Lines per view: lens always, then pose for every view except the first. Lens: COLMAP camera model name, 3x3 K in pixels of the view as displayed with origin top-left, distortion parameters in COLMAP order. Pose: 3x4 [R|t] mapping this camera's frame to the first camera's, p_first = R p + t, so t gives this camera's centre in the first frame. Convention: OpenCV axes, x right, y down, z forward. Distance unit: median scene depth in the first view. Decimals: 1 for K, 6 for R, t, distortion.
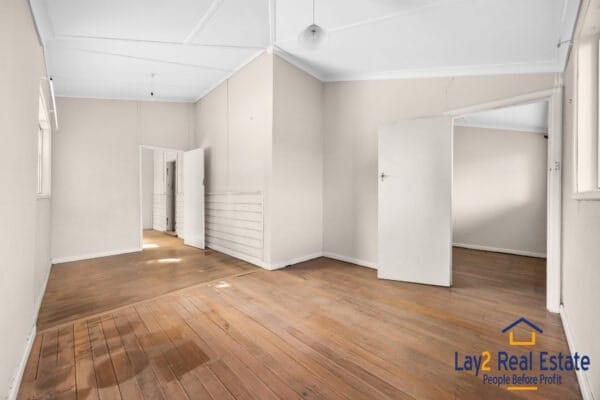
lens RADIAL K [[230.9, 0, 300.0], [0, 230.9, 200.0], [0, 0, 1]] dist [-0.001831, 0.000026]
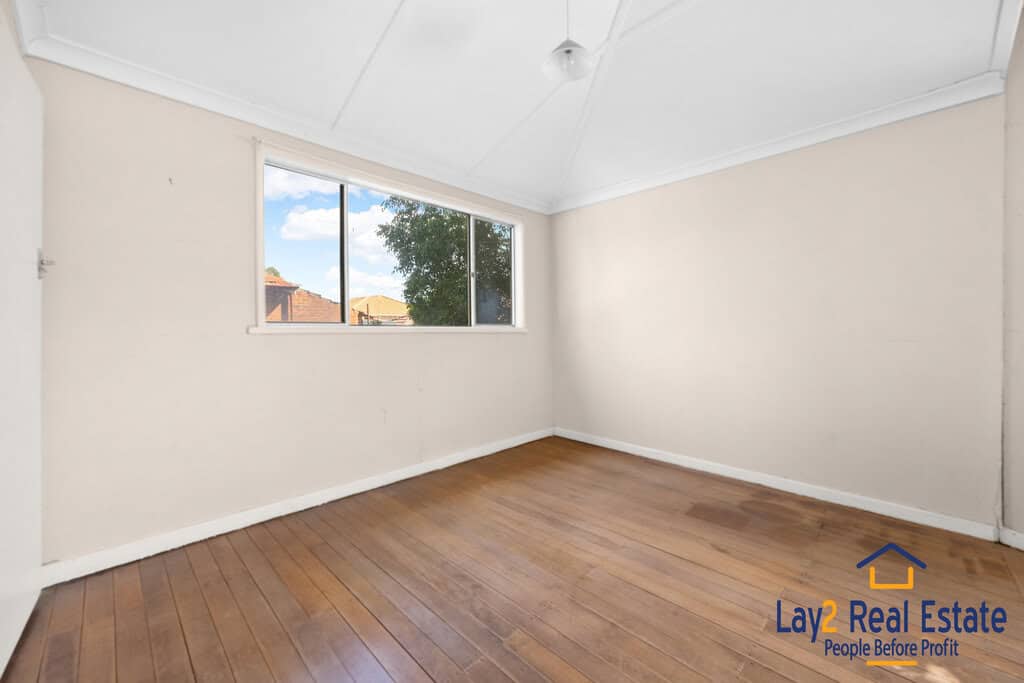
lens RADIAL K [[394.1, 0, 512.0], [0, 394.1, 341.5], [0, 0, 1]] dist [-0.001831, 0.000026]
pose [[-0.999997, -0.001192, -0.002097, 0.212132], [-0.001261, 0.999436, 0.033555, -0.022016], [0.002056, 0.033558, -0.999435, 1.894308]]
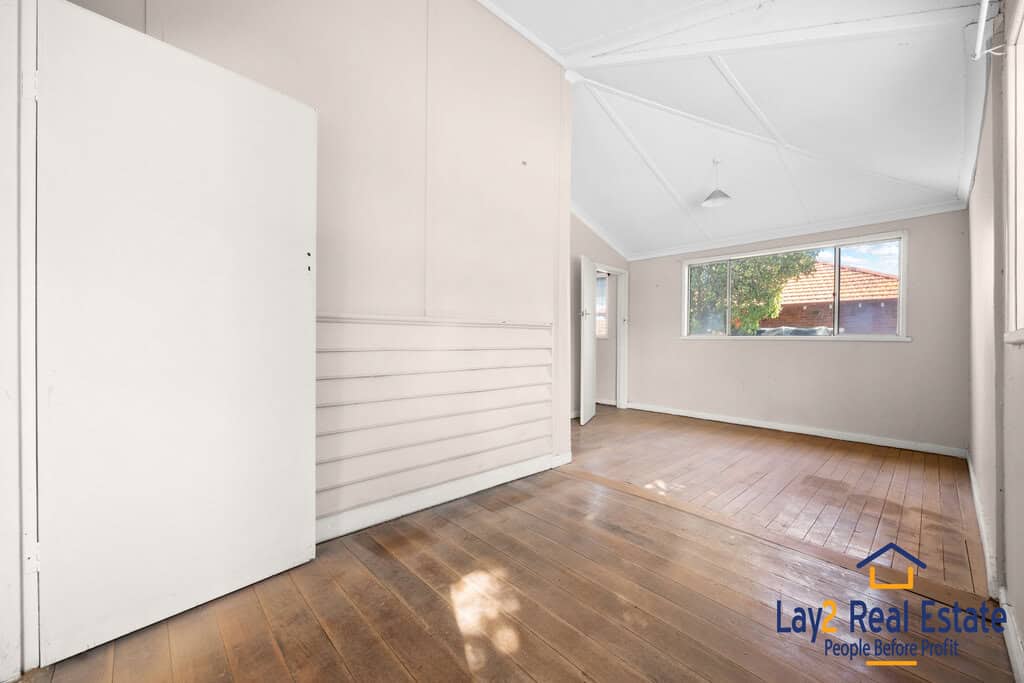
lens RADIAL K [[394.1, 0, 512.0], [0, 394.1, 341.5], [0, 0, 1]] dist [-0.001831, 0.000026]
pose [[0.038085, -0.004844, 0.999263, -1.881241], [0.000095, 0.999988, 0.004844, -0.005647], [-0.999274, -0.000090, 0.038085, 1.858748]]
